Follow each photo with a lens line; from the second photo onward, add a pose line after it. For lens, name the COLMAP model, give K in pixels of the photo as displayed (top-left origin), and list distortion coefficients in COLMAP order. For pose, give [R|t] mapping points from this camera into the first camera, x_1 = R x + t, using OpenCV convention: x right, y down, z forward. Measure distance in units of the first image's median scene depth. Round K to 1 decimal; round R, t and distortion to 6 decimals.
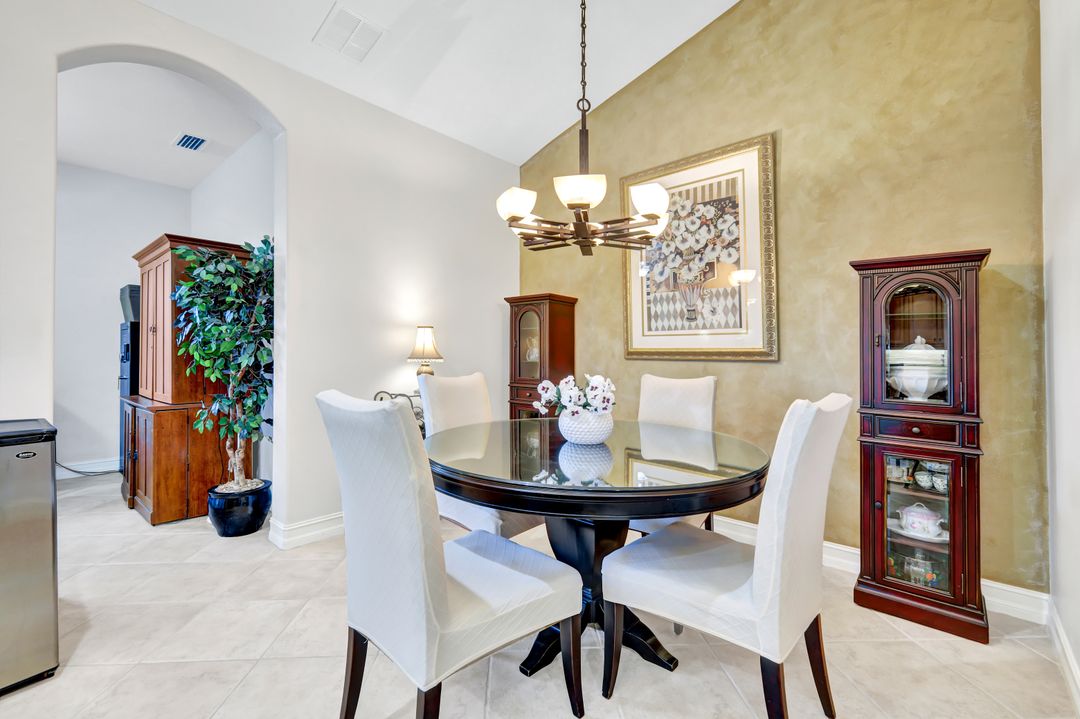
lens RADIAL K [[472.6, 0, 544.0], [0, 472.6, 349.1], [0, 0, 1]] dist [0.009334, -0.001659]
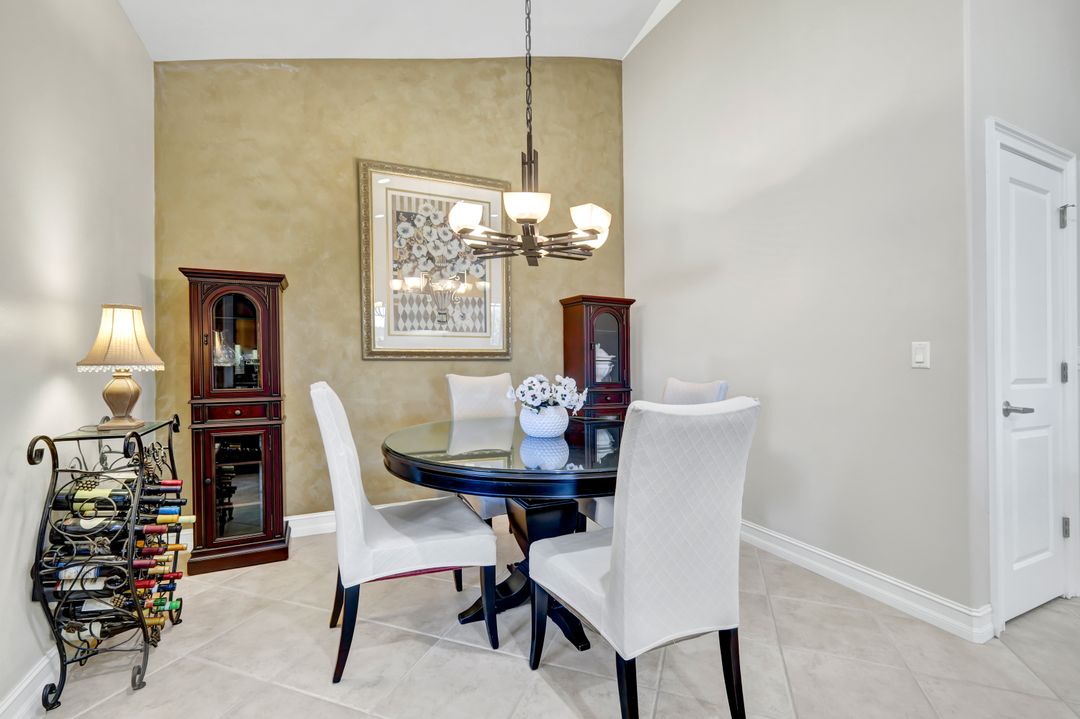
lens RADIAL K [[472.6, 0, 543.6], [0, 472.6, 351.6], [0, 0, 1]] dist [0.009334, -0.001659]
pose [[0.401640, 0.002138, 0.915795, -0.595176], [-0.009176, 0.999956, 0.001690, 0.000739], [-0.915752, -0.009083, 0.401642, 0.356283]]
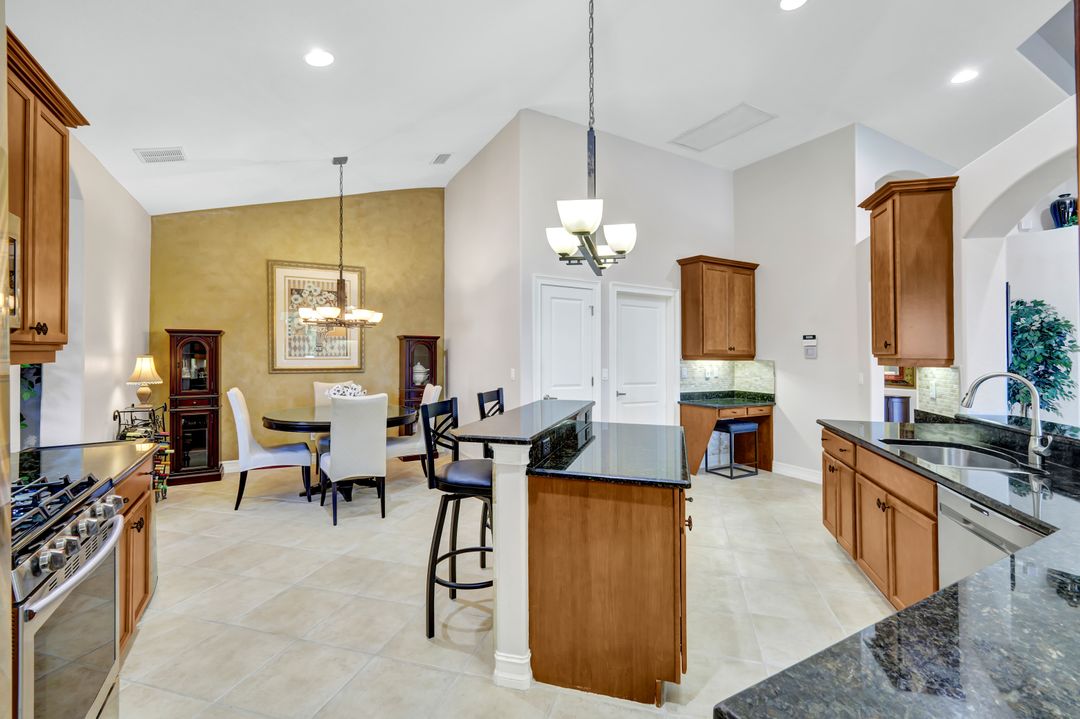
lens RADIAL K [[472.6, 0, 545.1], [0, 472.6, 338.6], [0, 0, 1]] dist [0.009334, -0.001659]
pose [[0.337063, 0.022234, 0.941219, -1.170970], [-0.012032, 0.999741, -0.019308, -0.087623], [-0.941405, -0.004817, 0.337244, -0.484381]]
